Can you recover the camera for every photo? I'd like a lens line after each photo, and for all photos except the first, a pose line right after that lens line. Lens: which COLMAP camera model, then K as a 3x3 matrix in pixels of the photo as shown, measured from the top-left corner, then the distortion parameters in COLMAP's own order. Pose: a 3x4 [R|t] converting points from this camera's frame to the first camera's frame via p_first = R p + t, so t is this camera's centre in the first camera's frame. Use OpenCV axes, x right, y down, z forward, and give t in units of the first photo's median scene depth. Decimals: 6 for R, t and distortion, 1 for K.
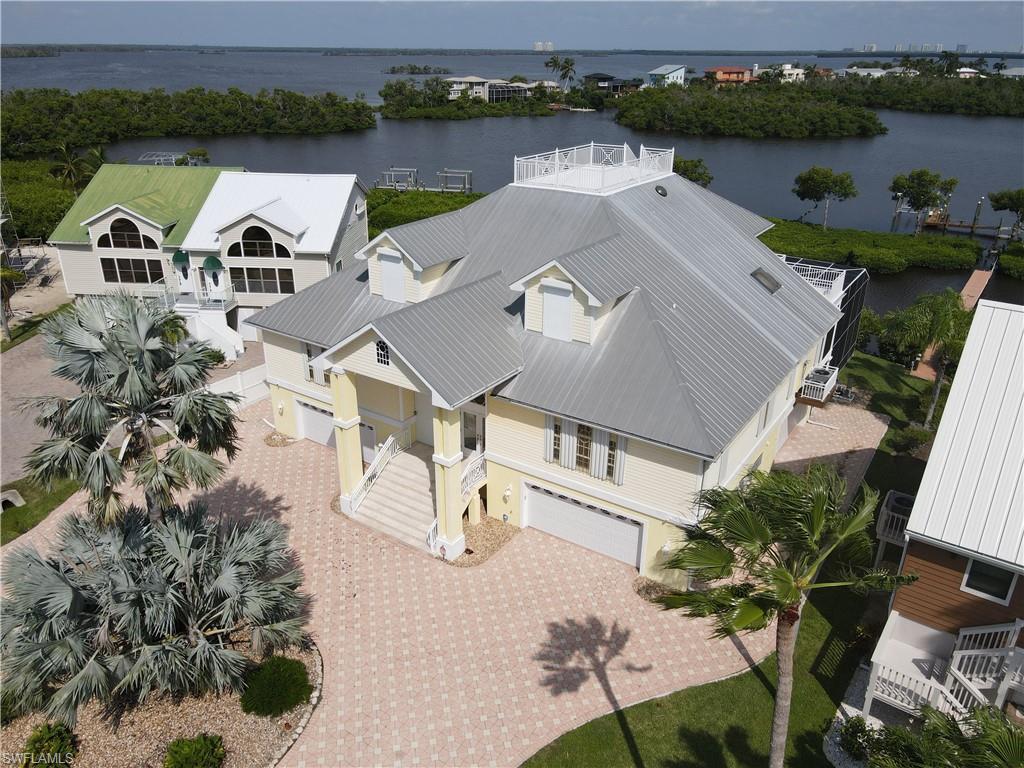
lens RADIAL K [[749.8, 0, 509.7], [0, 749.8, 378.8], [0, 0, 1]] dist [0.010120, 0.011553]
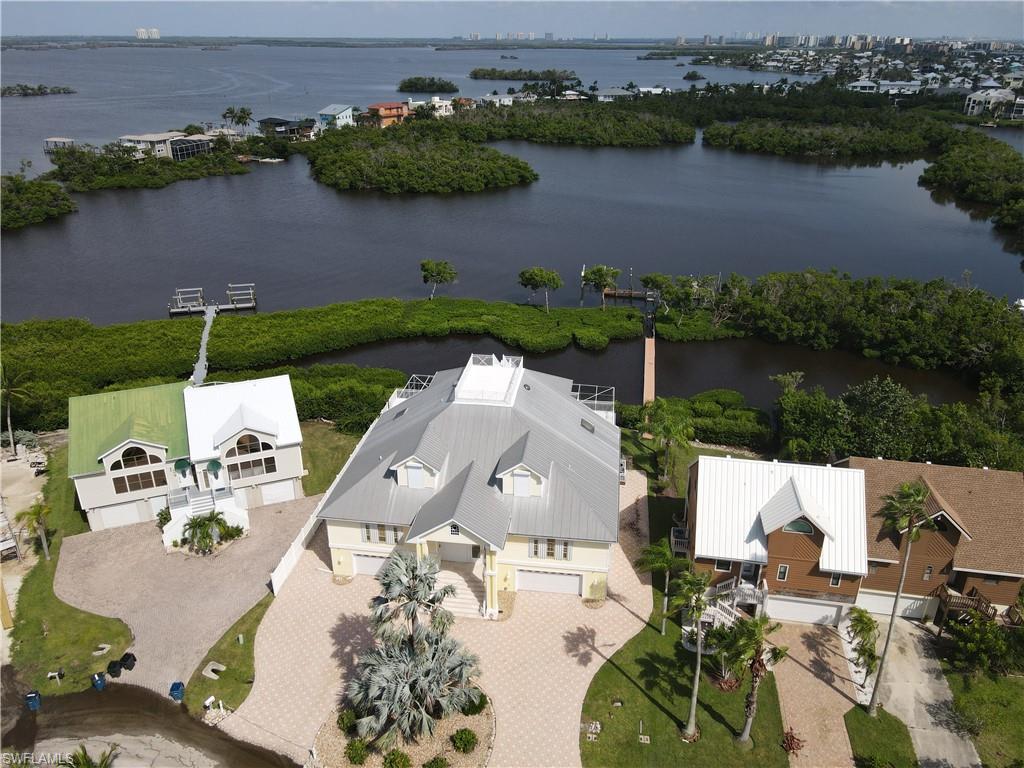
lens RADIAL K [[749.8, 0, 509.7], [0, 749.8, 378.8], [0, 0, 1]] dist [0.010120, 0.011553]
pose [[0.898286, -0.186687, 0.397782, -0.515116], [0.180277, 0.982142, 0.053830, -0.346662], [-0.400727, 0.023357, 0.915900, -0.606708]]
